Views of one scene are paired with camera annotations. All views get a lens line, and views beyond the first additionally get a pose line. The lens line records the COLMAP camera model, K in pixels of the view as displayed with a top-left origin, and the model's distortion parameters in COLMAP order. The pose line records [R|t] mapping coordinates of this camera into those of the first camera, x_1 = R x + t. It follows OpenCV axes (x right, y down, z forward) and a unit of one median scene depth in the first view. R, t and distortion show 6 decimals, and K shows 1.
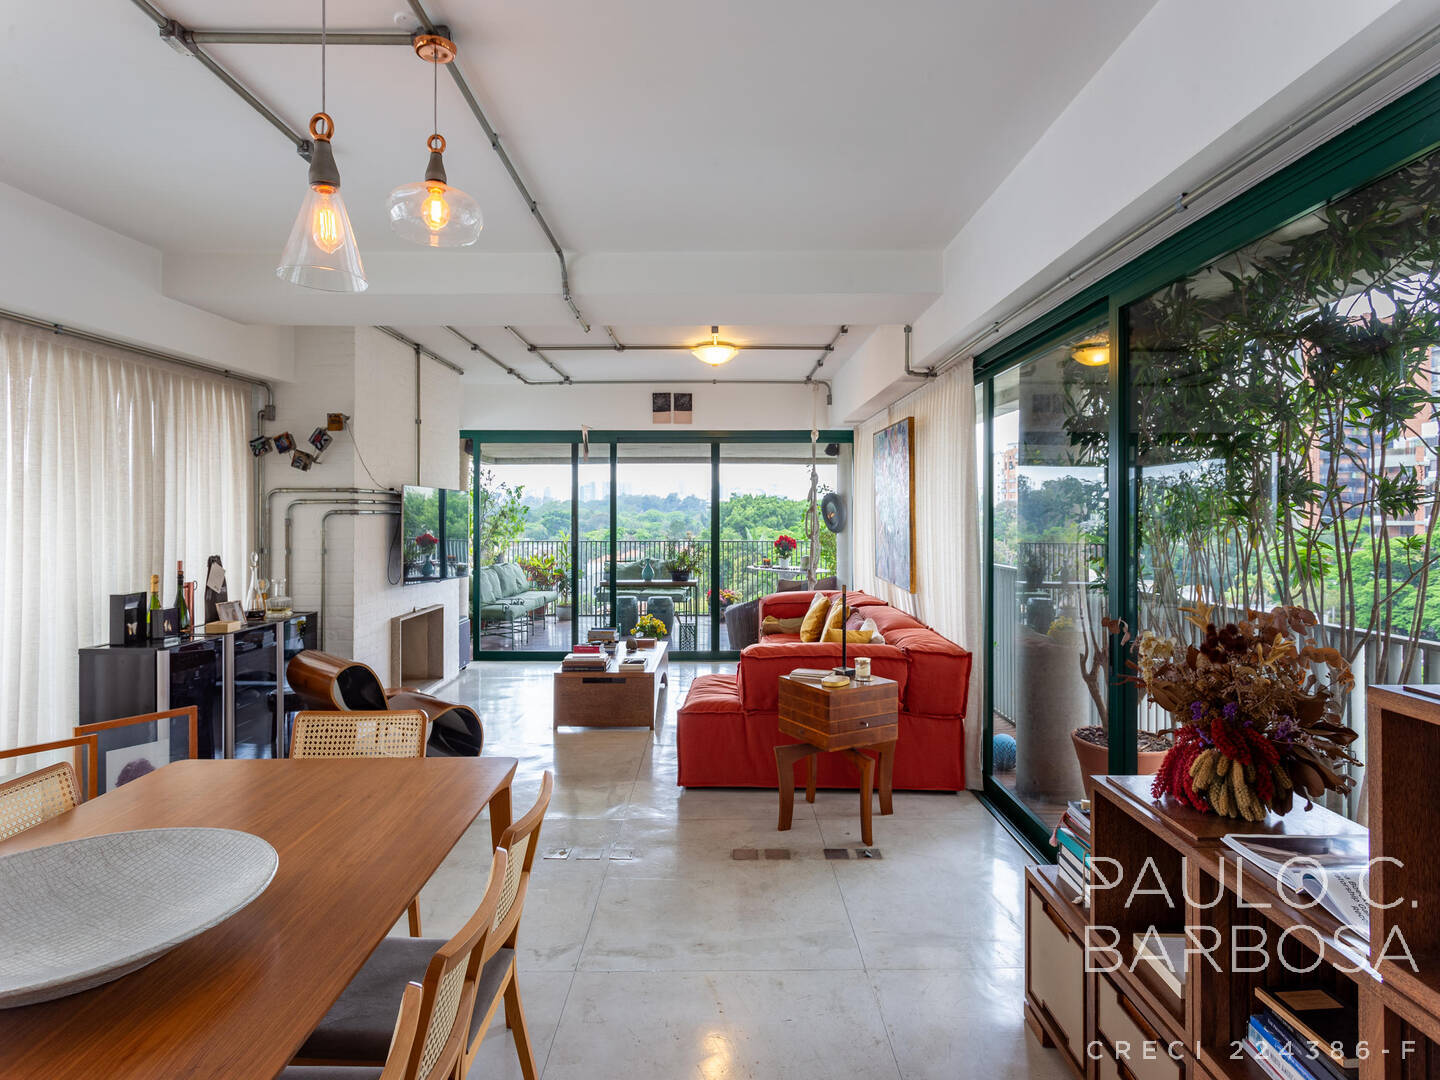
lens RADIAL K [[779.4, 0, 724.6], [0, 779.4, 506.6], [0, 0, 1]] dist [-0.002060, 0.002761]
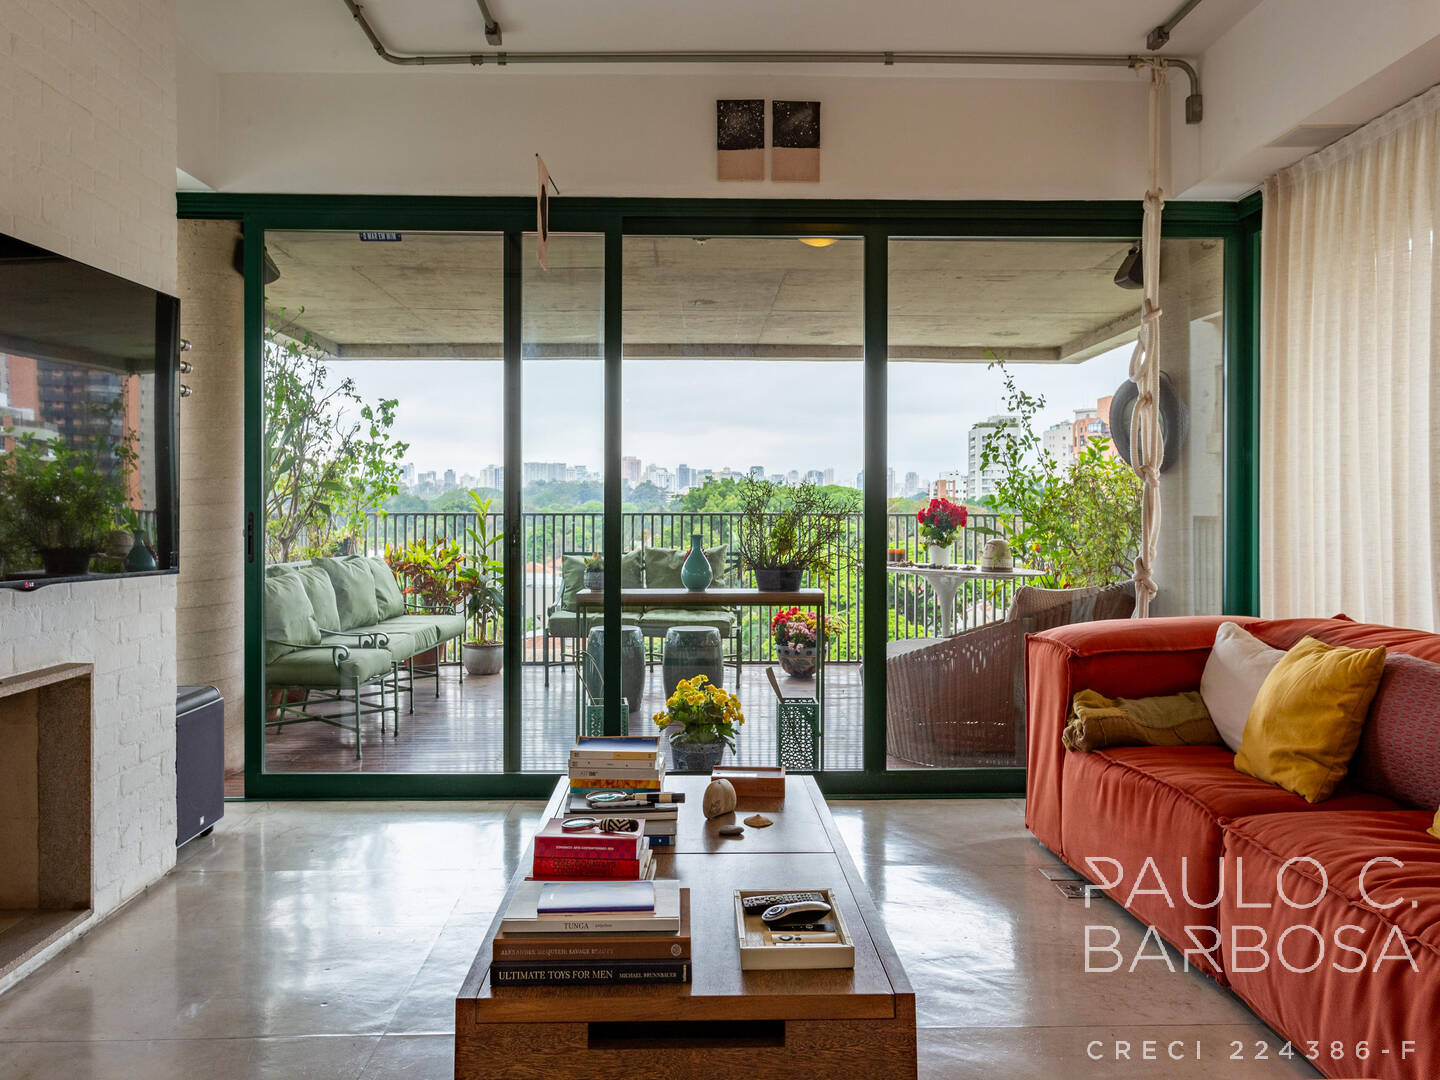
lens RADIAL K [[1060.3, 0, 711.3], [0, 1060.3, 510.4], [0, 0, 1]] dist [0.000498, 0.006178]
pose [[0.999837, 0.001960, 0.017942, -0.146655], [-0.002191, 0.999914, 0.012894, 0.068880], [-0.017915, -0.012931, 0.999756, 0.672187]]
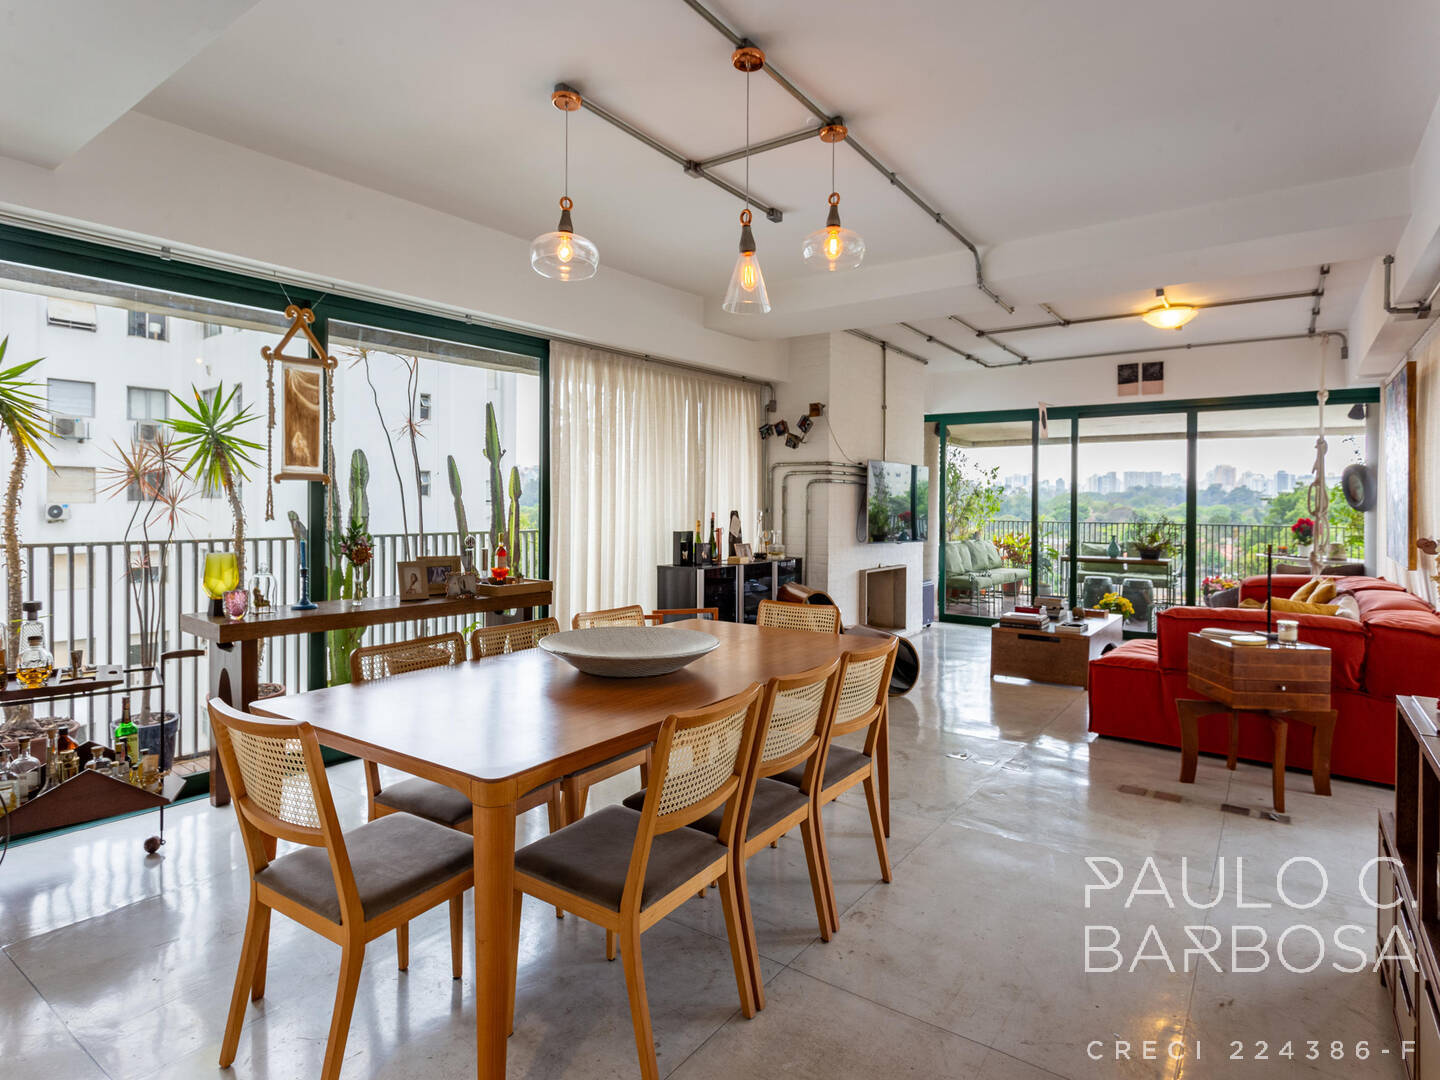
lens RADIAL K [[779.4, 0, 737.1], [0, 779.4, 500.2], [0, 0, 1]] dist [-0.002060, 0.002761]
pose [[0.815917, 0.004790, -0.578149, 0.117855], [-0.003610, 0.999988, 0.003189, 0.031224], [0.578158, -0.000515, 0.815925, -0.101748]]
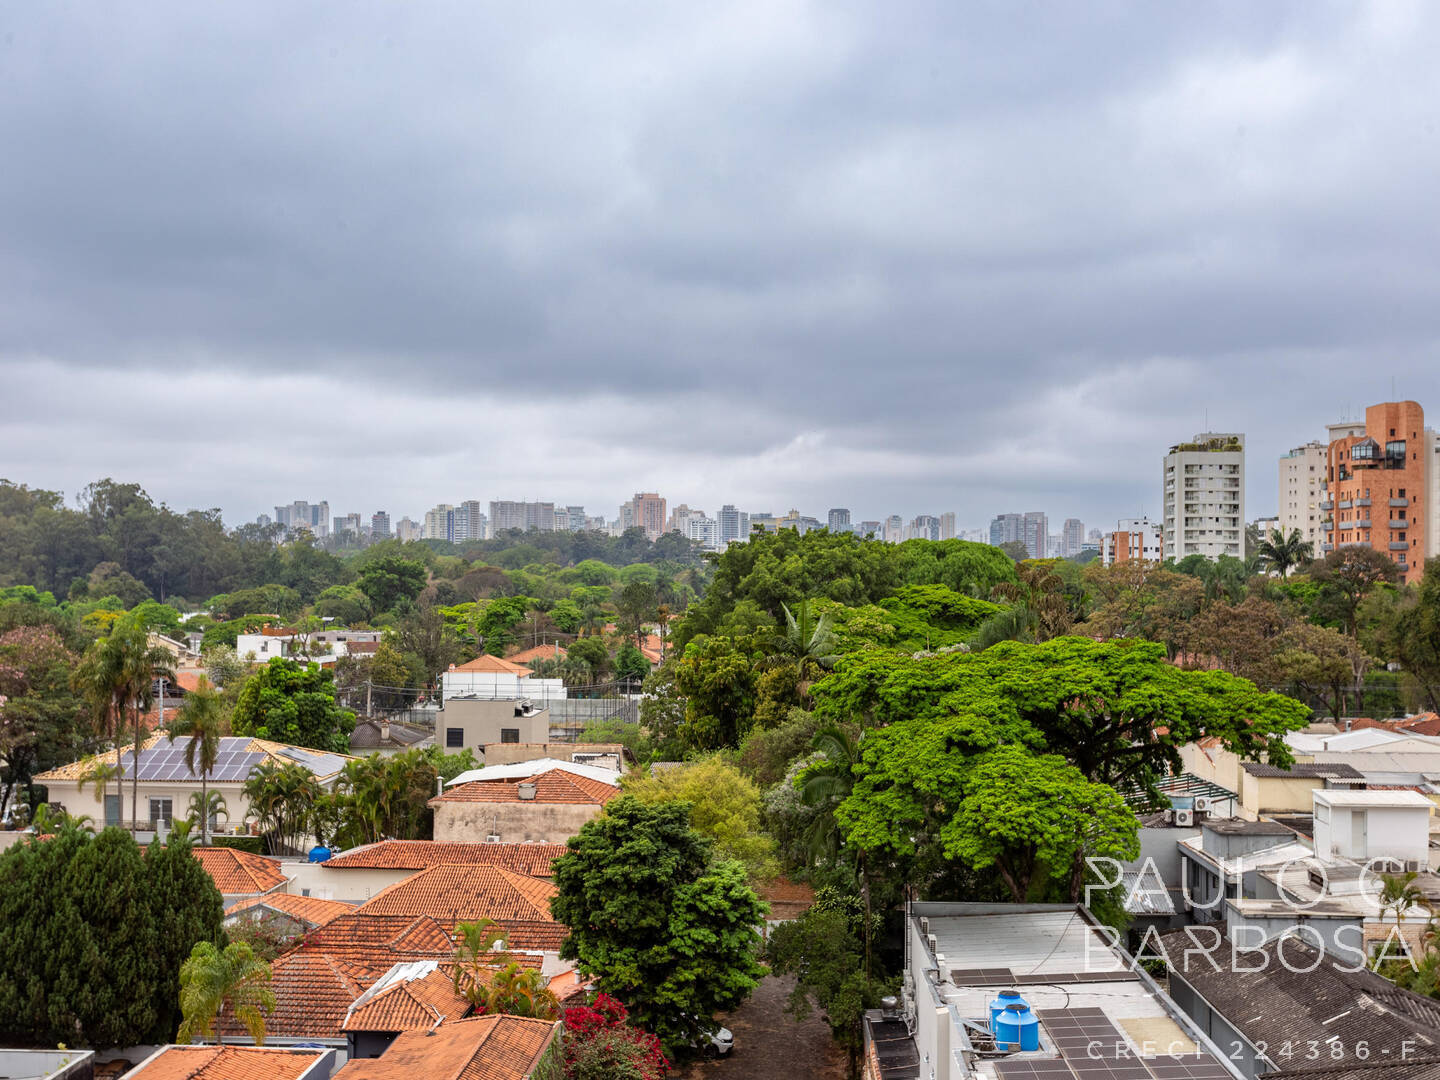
lens RADIAL K [[1604.3, 0, 711.4], [0, 1604.3, 542.3], [0, 0, 1]] dist [0.019163, 0.000000]
pose [[0.999807, 0.008046, -0.017926, 0.030604], [-0.008185, 0.999937, -0.007729, 0.025540], [0.017862, 0.007874, 0.999809, 1.922043]]
